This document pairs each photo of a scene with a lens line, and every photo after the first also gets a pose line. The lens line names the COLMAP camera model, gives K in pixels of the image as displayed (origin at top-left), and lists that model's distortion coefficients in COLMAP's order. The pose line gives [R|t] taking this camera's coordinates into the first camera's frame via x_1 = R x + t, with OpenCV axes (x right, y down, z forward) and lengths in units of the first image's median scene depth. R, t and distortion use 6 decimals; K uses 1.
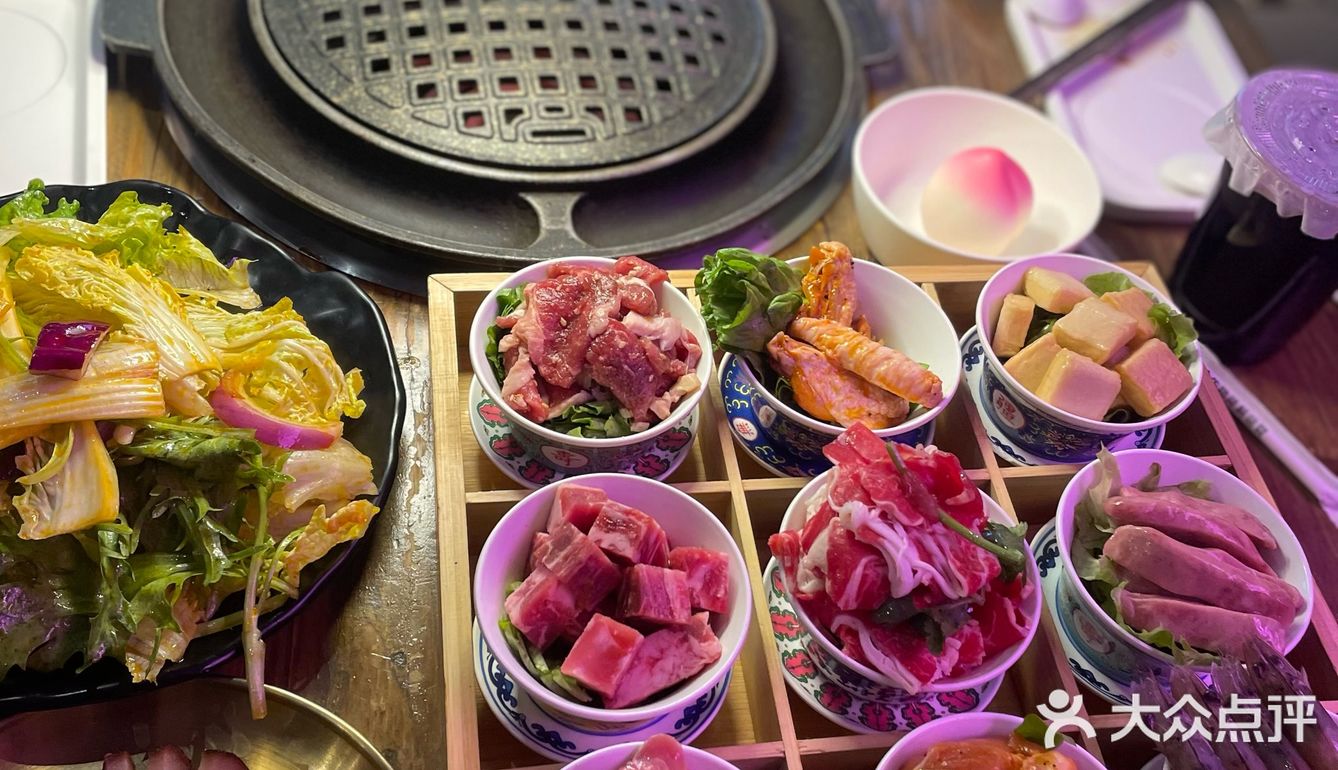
lens RADIAL K [[1301.7, 0, 659.2], [0, 1301.7, 385.7], [0, 0, 1]] dist [0.042890, 0.000000]
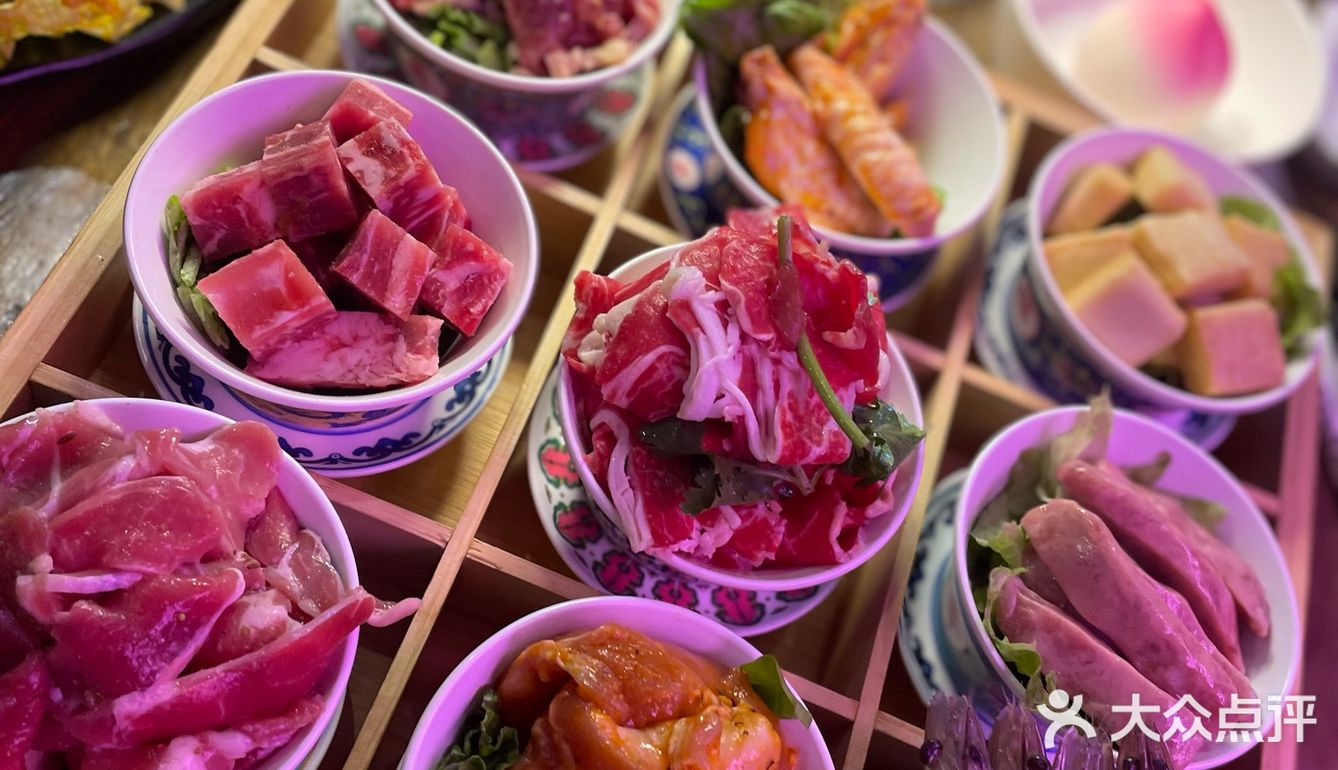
lens RADIAL K [[1301.7, 0, 676.9], [0, 1301.7, 389.6], [0, 0, 1]] dist [0.042890, 0.000000]
pose [[0.886517, 0.451074, -0.103051, 0.228968], [-0.437330, 0.889600, 0.131732, 0.057580], [0.151095, -0.071715, 0.985914, 0.316363]]
